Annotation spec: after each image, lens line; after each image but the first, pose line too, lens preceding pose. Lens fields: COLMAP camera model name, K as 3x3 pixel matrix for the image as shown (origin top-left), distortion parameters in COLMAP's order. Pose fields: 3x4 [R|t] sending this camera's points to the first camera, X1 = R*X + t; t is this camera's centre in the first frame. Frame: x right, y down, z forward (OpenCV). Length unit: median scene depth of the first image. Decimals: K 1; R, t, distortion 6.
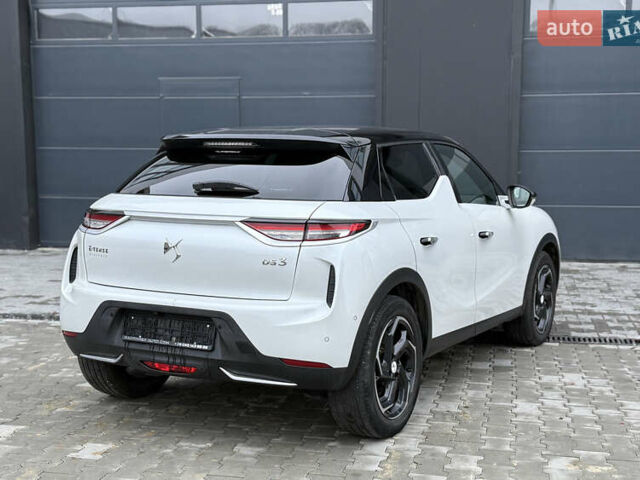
lens RADIAL K [[911.6, 0, 320.3], [0, 911.6, 253.4], [0, 0, 1]] dist [0.105305, -0.022897]
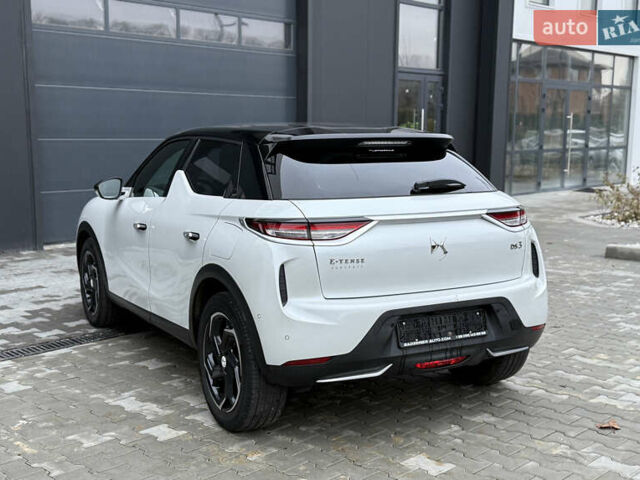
lens RADIAL K [[818.1, 0, 313.6], [0, 818.1, 247.2], [0, 0, 1]] dist [0.101767, -0.030891]
pose [[0.538524, -0.121181, 0.833851, -0.982959], [0.097824, 0.991904, 0.080973, -0.091421], [-0.836912, 0.037964, 0.546019, 0.604713]]
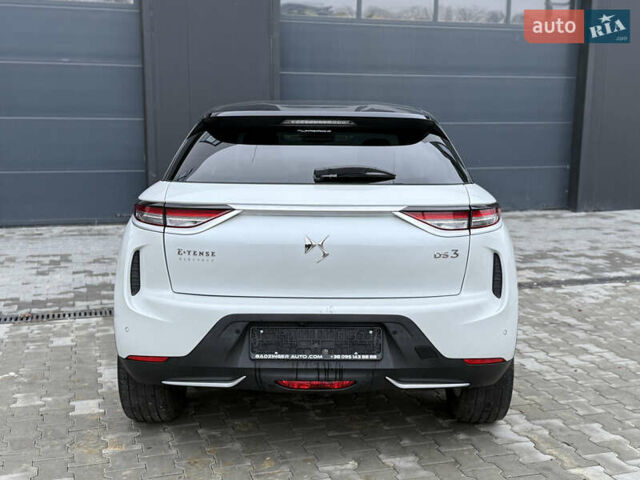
lens RADIAL K [[771.6, 0, 320.0], [0, 771.6, 240.0], [0, 0, 1]] dist [0.190715, -0.461791]
pose [[0.877615, -0.070974, 0.474084, -0.491913], [0.049356, 0.997101, 0.057906, -0.052300], [-0.476819, -0.027420, 0.878574, 0.355987]]
